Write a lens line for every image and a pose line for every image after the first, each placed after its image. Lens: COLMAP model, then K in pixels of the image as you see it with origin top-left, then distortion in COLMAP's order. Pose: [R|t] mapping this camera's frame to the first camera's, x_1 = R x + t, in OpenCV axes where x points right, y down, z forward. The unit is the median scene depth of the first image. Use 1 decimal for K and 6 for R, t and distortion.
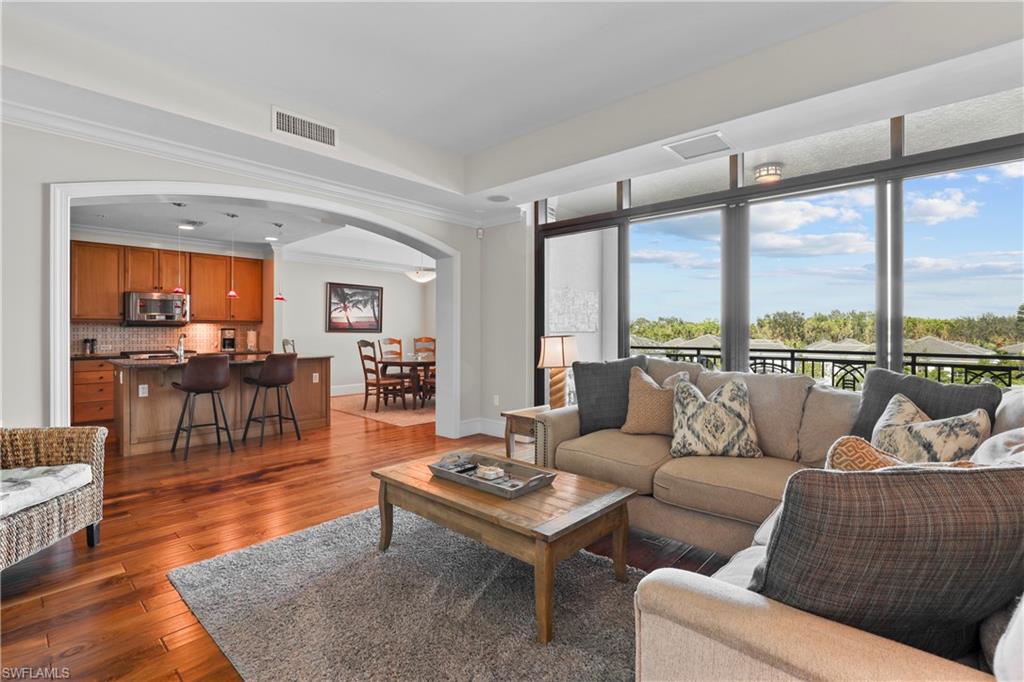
lens RADIAL K [[471.9, 0, 507.0], [0, 471.9, 329.7], [0, 0, 1]] dist [-0.010258, -0.000266]
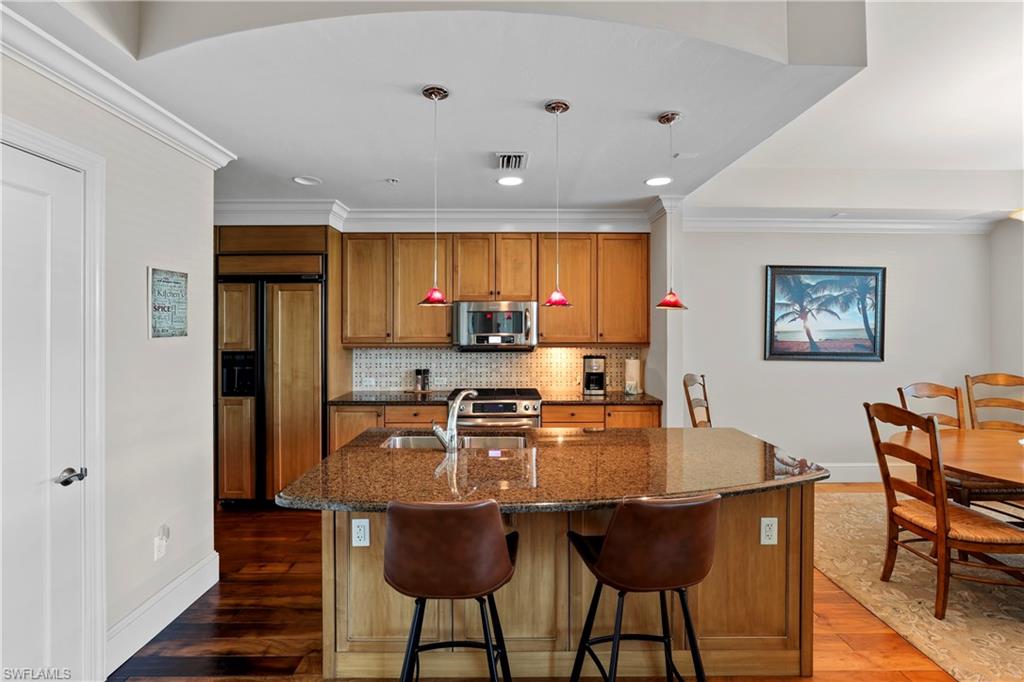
lens RADIAL K [[471.9, 0, 507.0], [0, 471.9, 329.7], [0, 0, 1]] dist [-0.010258, -0.000266]
pose [[0.683344, 0.002511, -0.730092, -0.249363], [0.000644, 0.999992, 0.004043, -0.039722], [0.730096, -0.003233, 0.683337, 0.545498]]
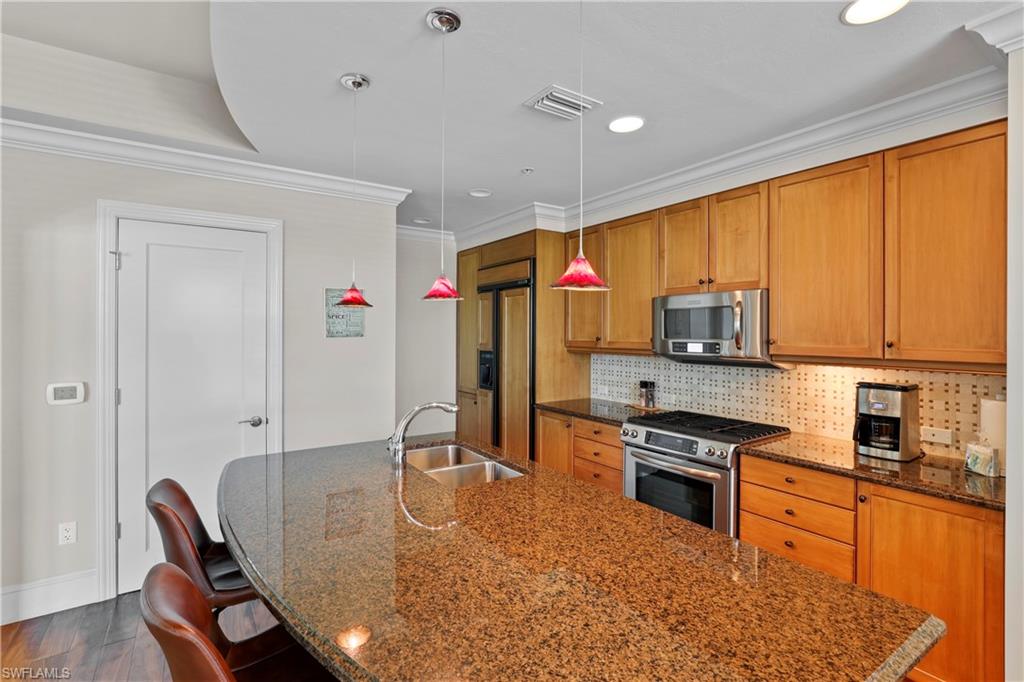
lens RADIAL K [[476.1, 0, 508.2], [0, 476.1, 331.9], [0, 0, 1]] dist [-0.003673, -0.000322]
pose [[-0.237643, 0.000726, -0.971352, -0.241560], [-0.001224, 0.999999, 0.001047, -0.039112], [0.971352, 0.001438, -0.237642, 0.881644]]
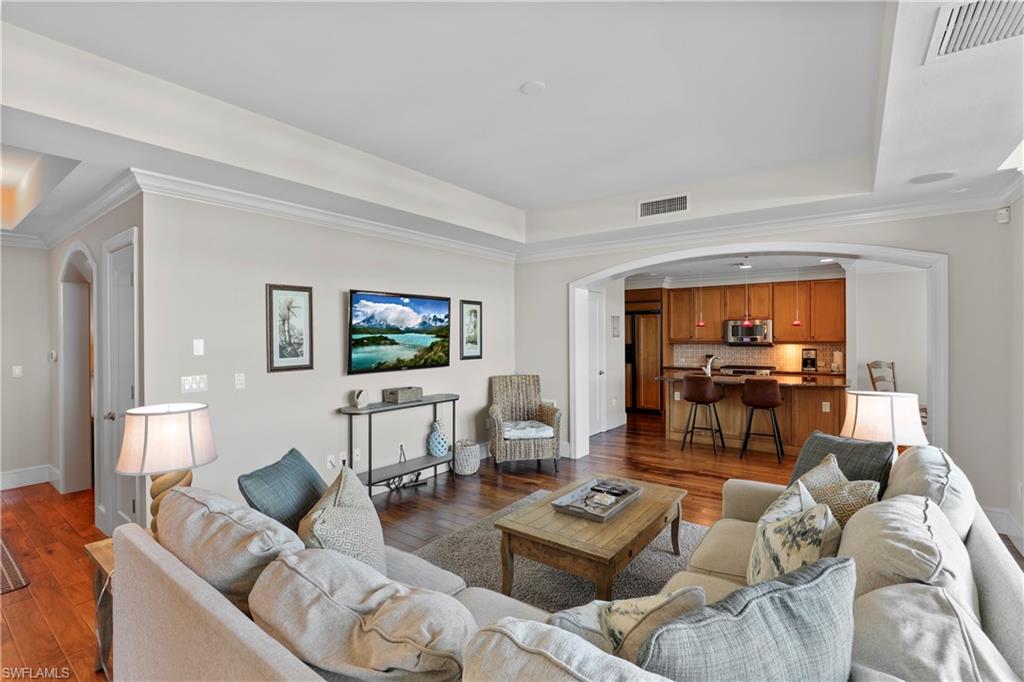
lens RADIAL K [[471.9, 0, 507.0], [0, 471.9, 329.7], [0, 0, 1]] dist [-0.010258, -0.000266]
pose [[0.101709, -0.008599, -0.994777, 0.410094], [0.005207, 0.999954, -0.008112, -0.042898], [0.994801, -0.004355, 0.101749, 0.229153]]
